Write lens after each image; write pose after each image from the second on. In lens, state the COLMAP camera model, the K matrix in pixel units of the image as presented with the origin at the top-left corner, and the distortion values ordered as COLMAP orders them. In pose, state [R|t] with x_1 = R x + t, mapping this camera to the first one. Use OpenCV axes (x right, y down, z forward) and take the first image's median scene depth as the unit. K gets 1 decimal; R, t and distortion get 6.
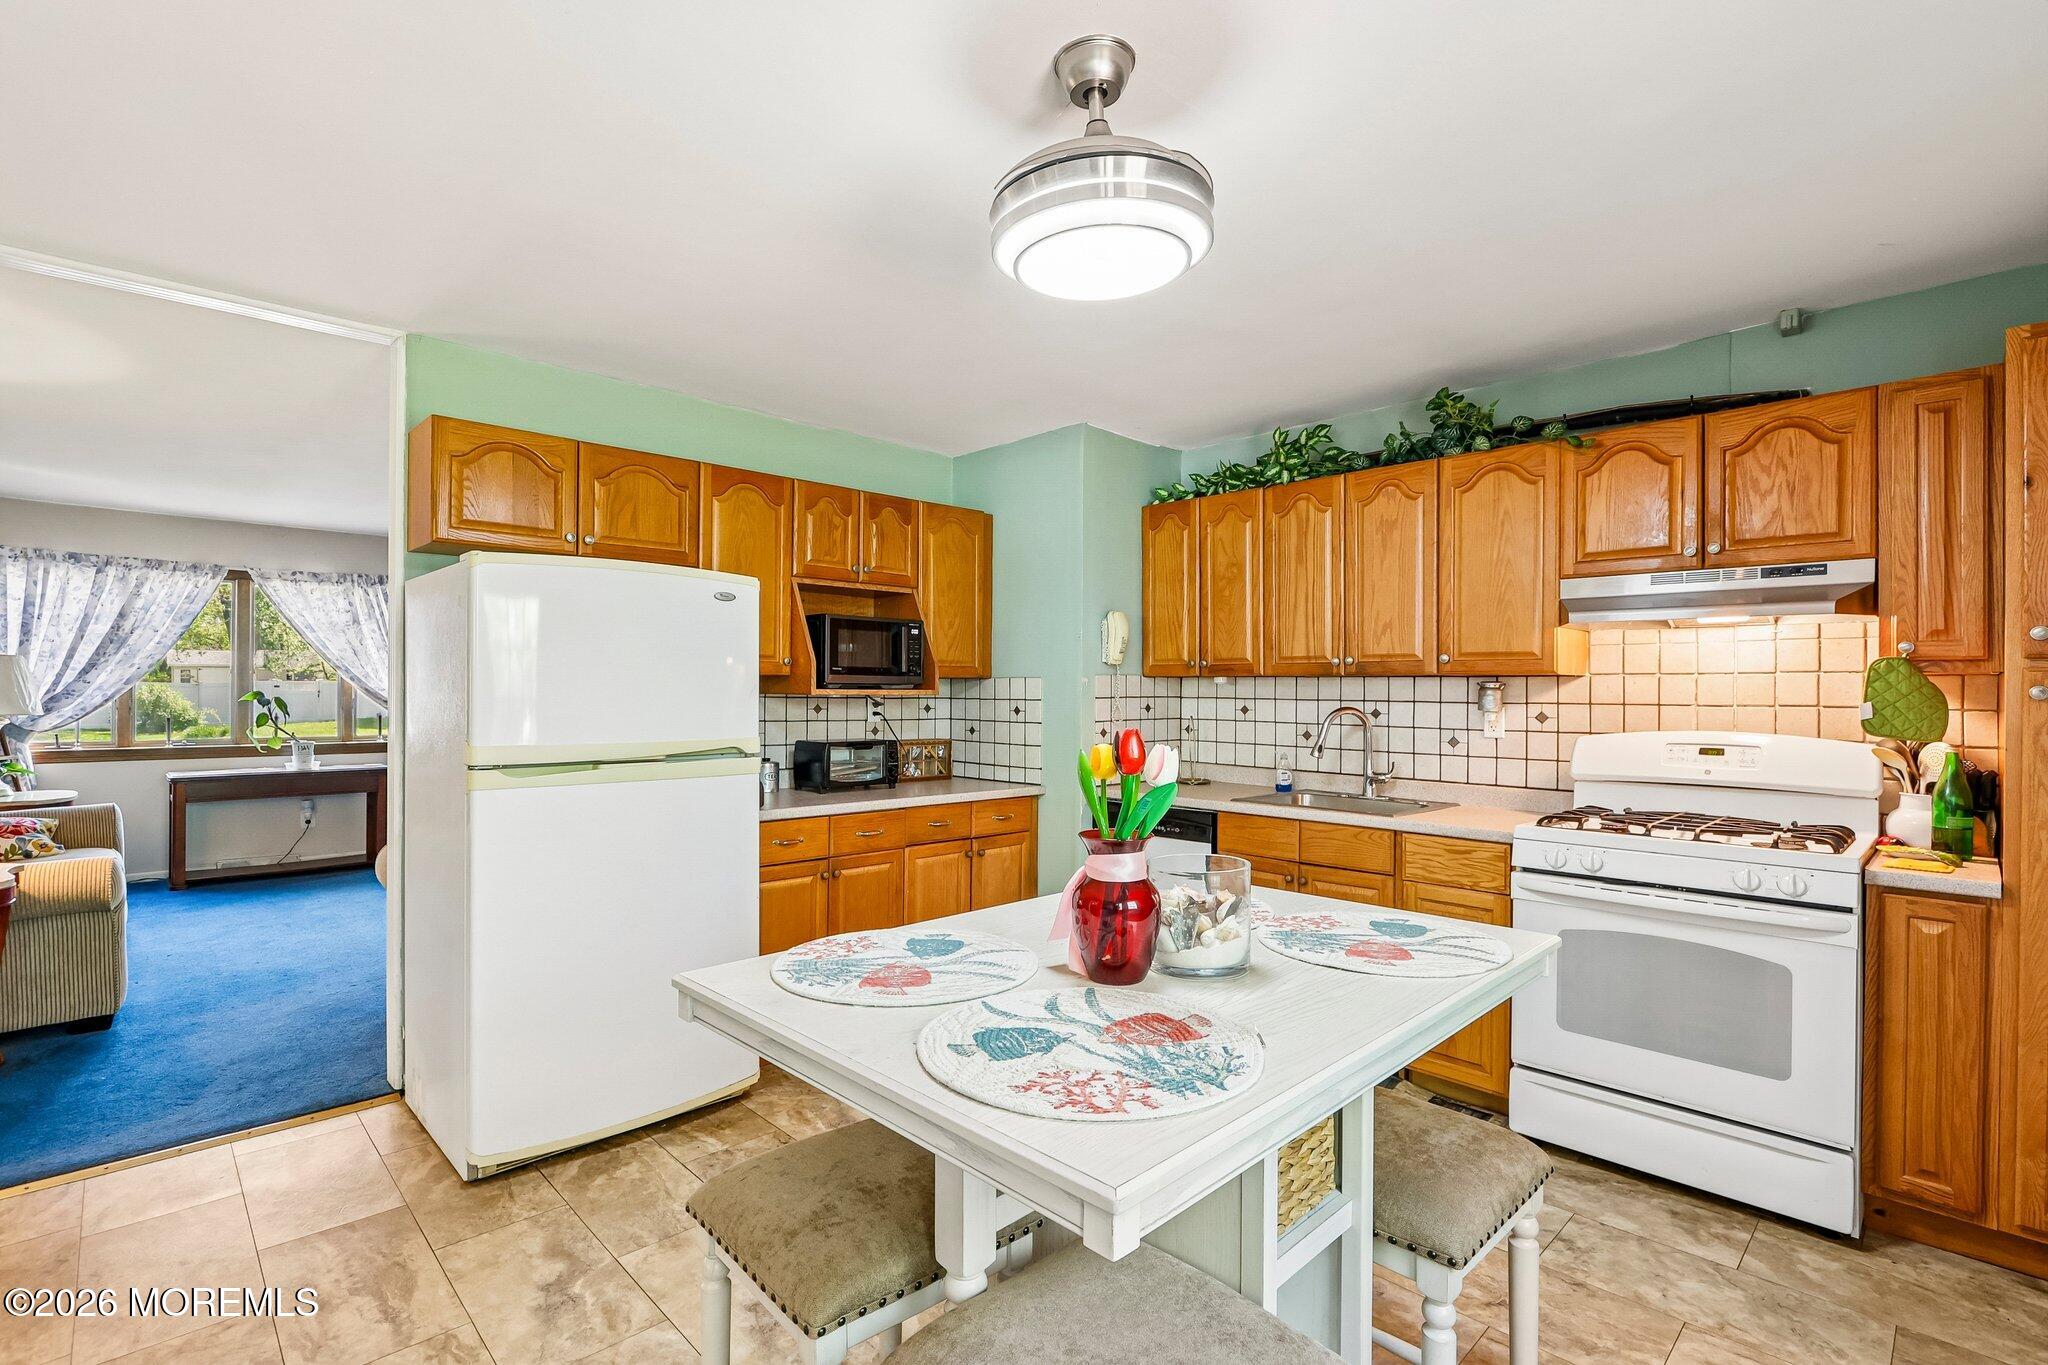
lens RADIAL K [[942.1, 0, 1009.5], [0, 942.1, 685.3], [0, 0, 1]] dist [-0.014286, 0.001426]
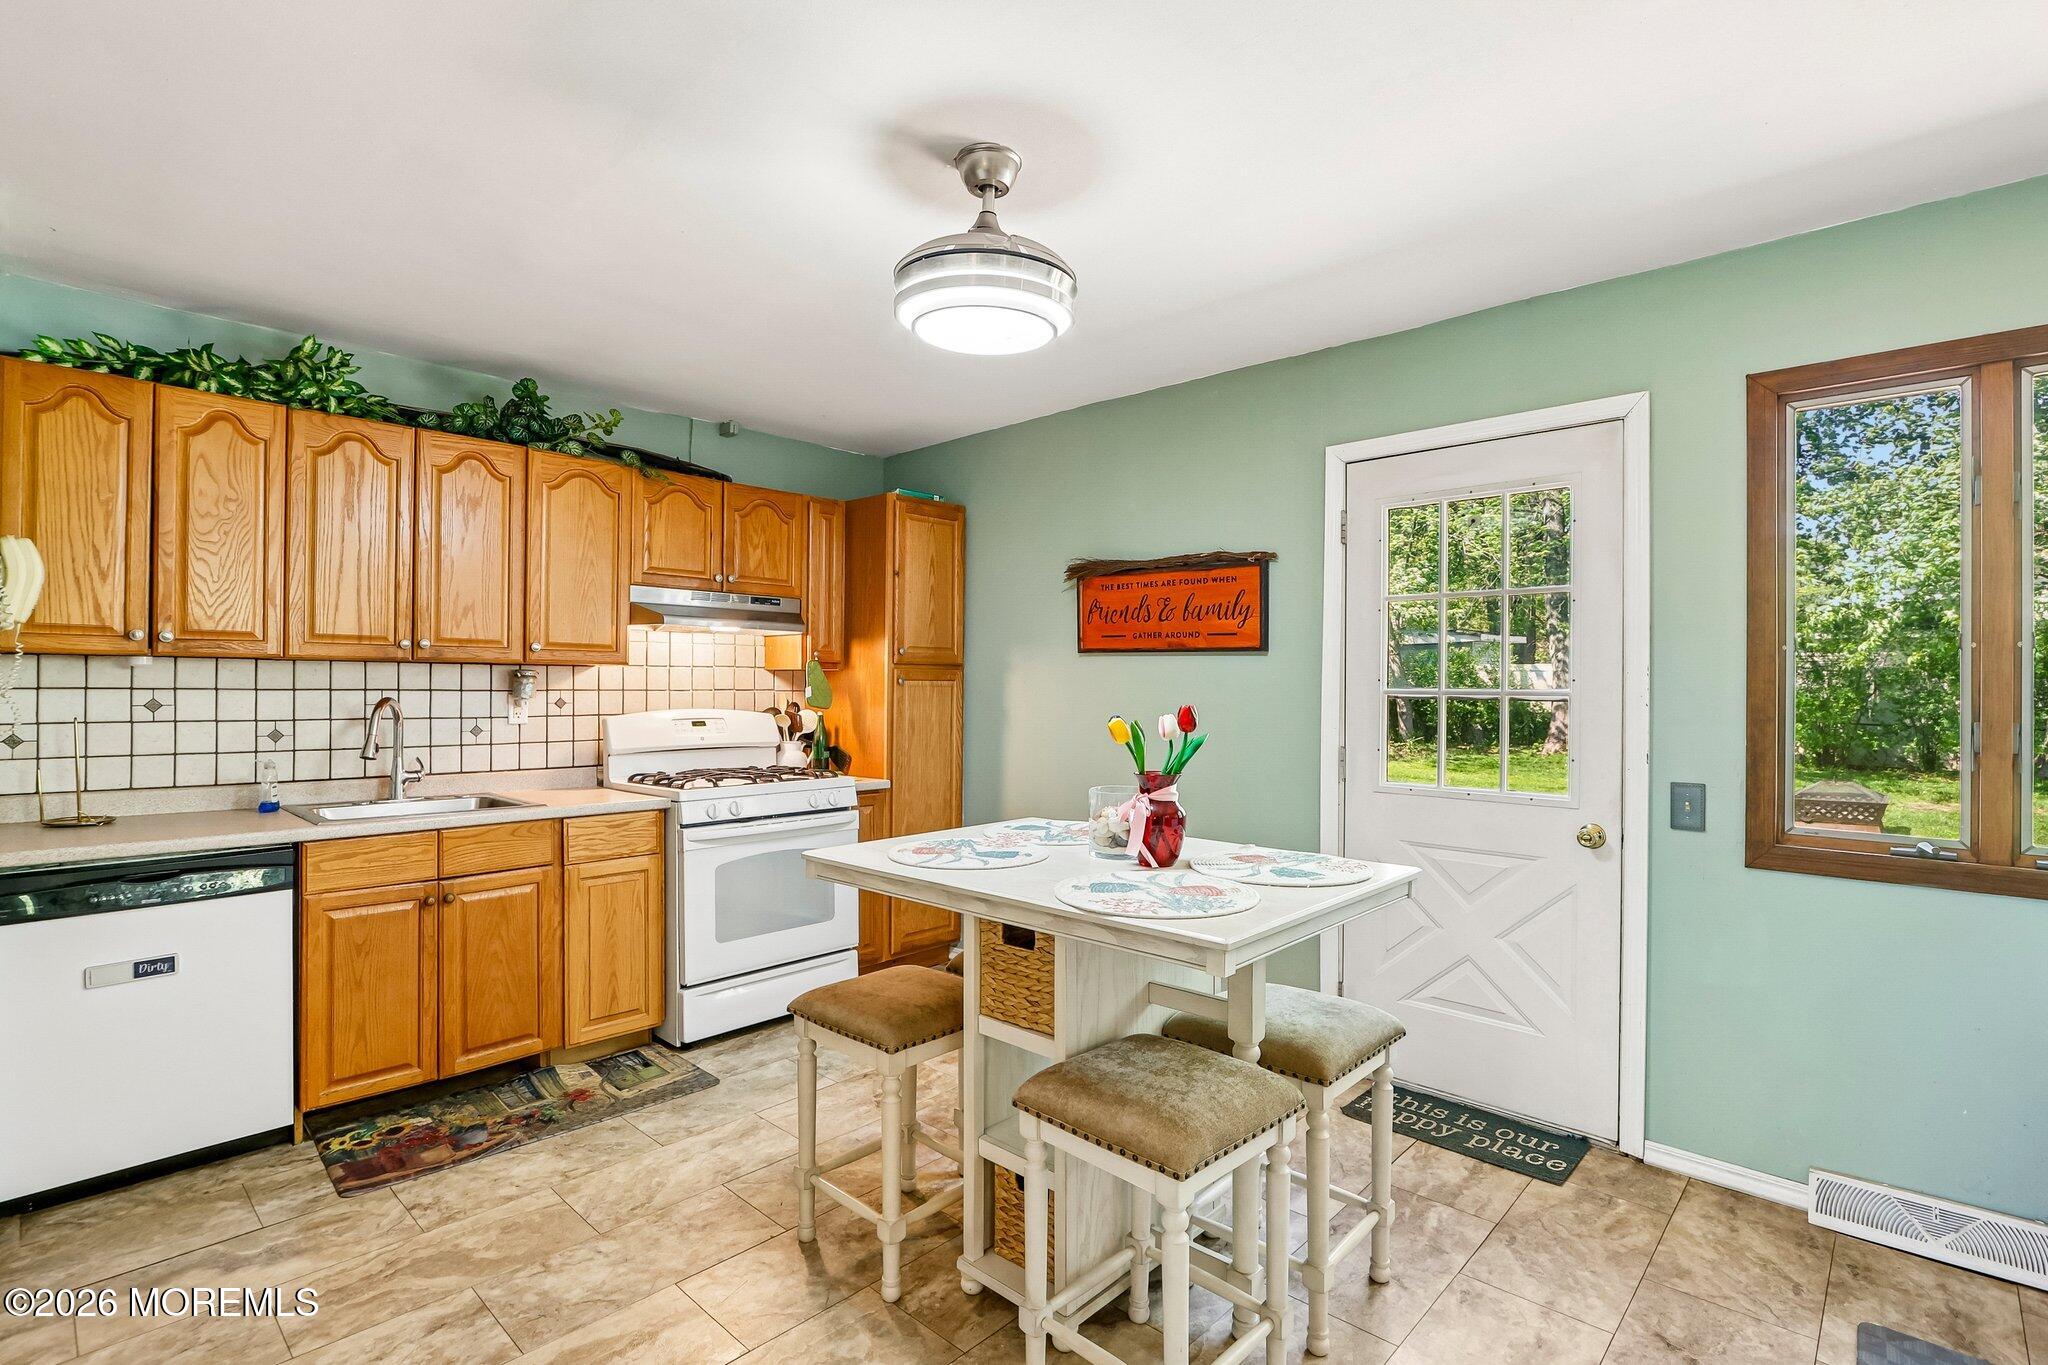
lens RADIAL K [[956.2, 0, 1004.9], [0, 956.2, 683.1], [0, 0, 1]] dist [-0.013639, 0.000646]
pose [[-0.038320, -0.004640, 0.999255, -0.615862], [-0.010294, 0.999938, 0.004249, 0.000943], [-0.999212, -0.010124, -0.038365, 0.557309]]
